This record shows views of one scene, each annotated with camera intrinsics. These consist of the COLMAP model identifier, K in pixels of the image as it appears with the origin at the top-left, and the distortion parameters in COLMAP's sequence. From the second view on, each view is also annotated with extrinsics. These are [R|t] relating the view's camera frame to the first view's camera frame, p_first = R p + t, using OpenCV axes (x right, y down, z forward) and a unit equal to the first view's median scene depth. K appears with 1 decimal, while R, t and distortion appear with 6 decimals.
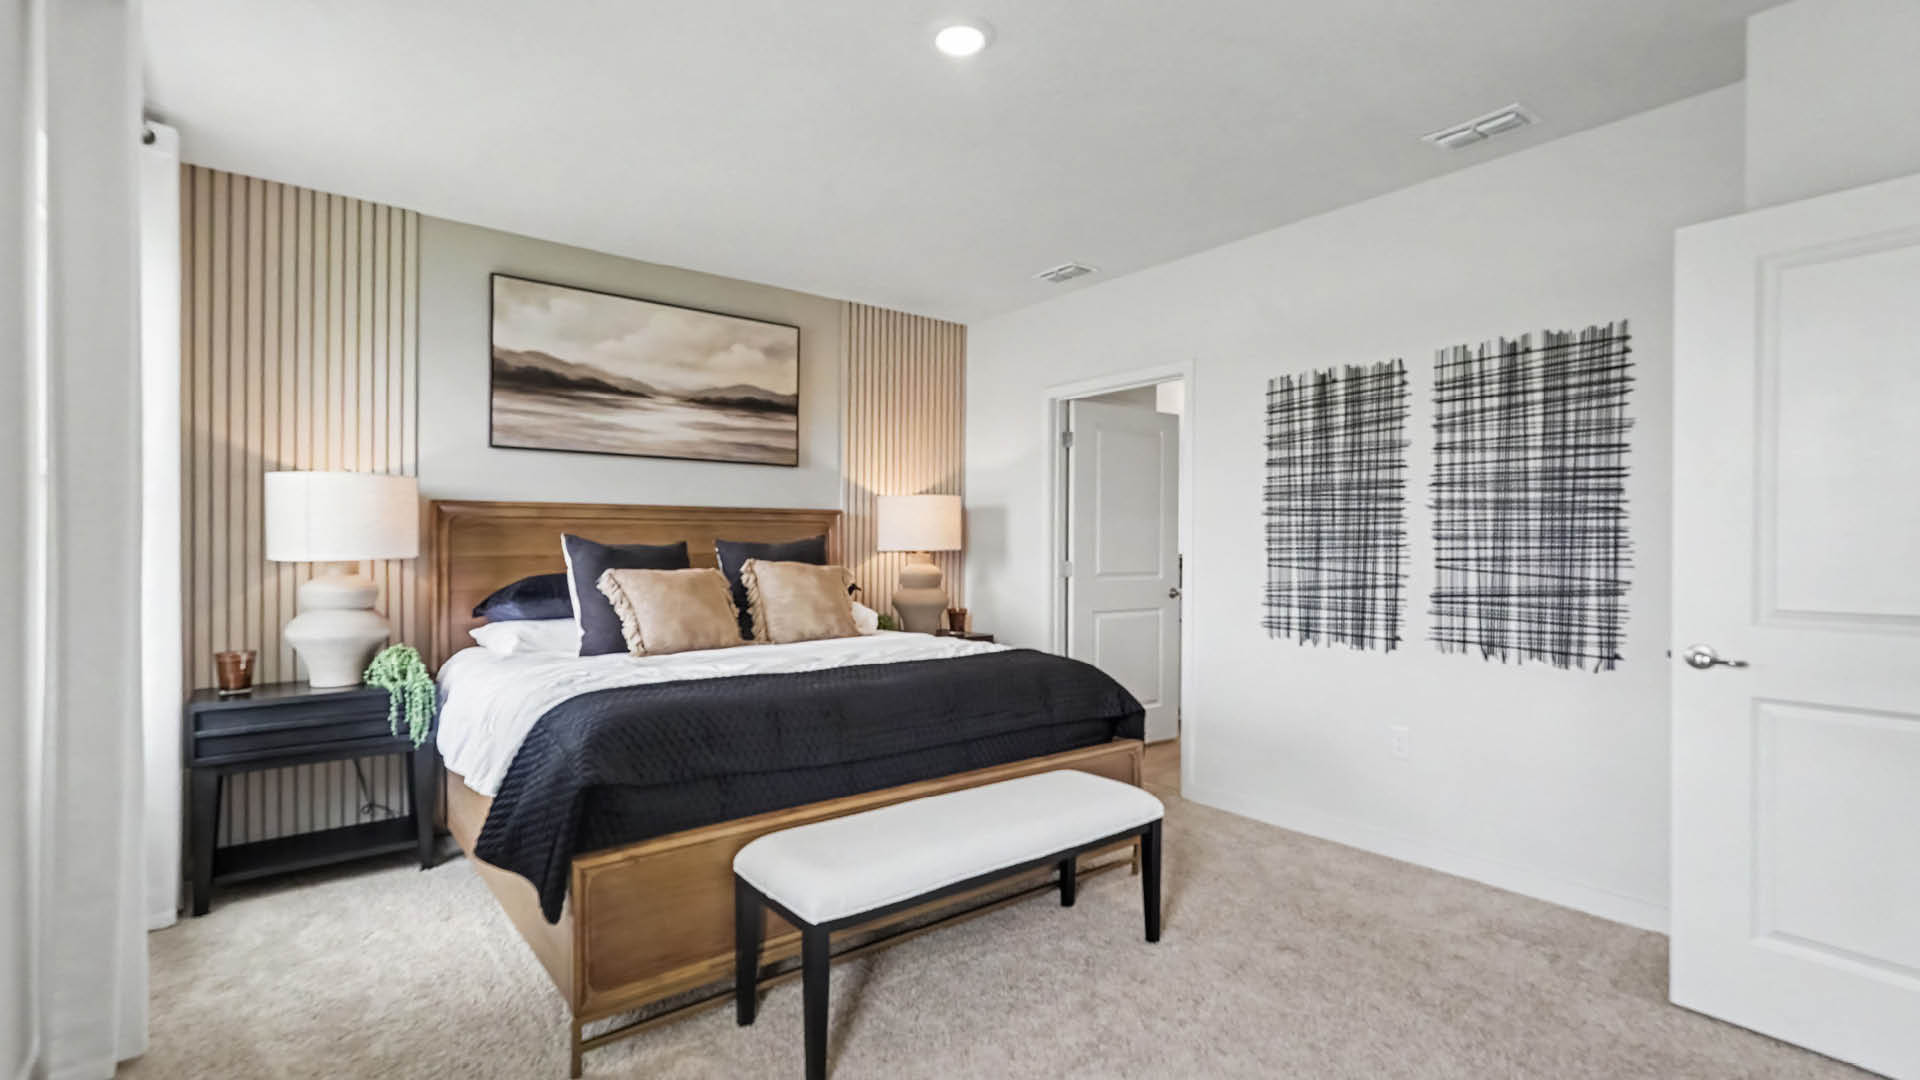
lens RADIAL K [[870.4, 0, 961.0], [0, 870.4, 567.3], [0, 0, 1]] dist [0.000329, 0.000003]
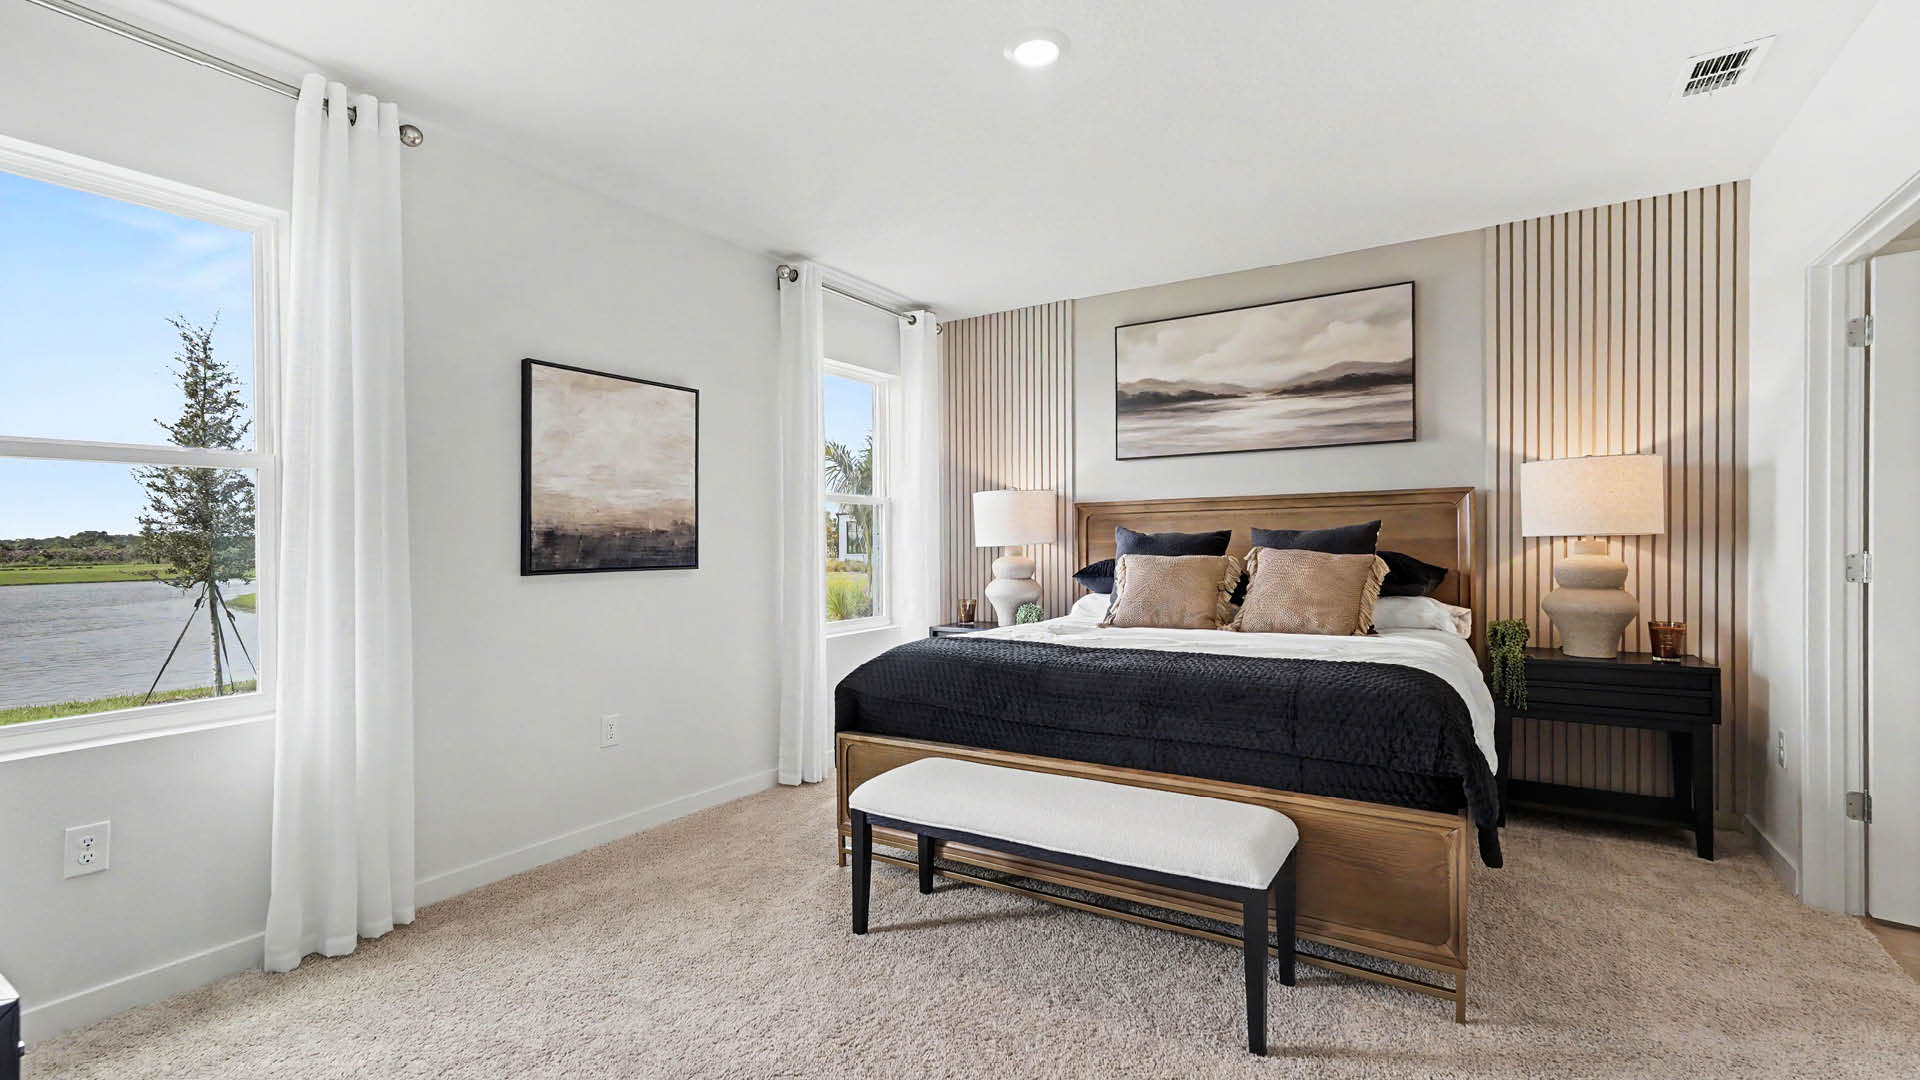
lens RADIAL K [[851.9, 0, 960.3], [0, 851.9, 545.7], [0, 0, 1]] dist [0.000431, -0.000105]
pose [[0.322347, 0.001610, -0.946620, 0.547991], [-0.010307, 0.999945, -0.001809, -0.004259], [0.946566, 0.010340, 0.322345, 0.336669]]
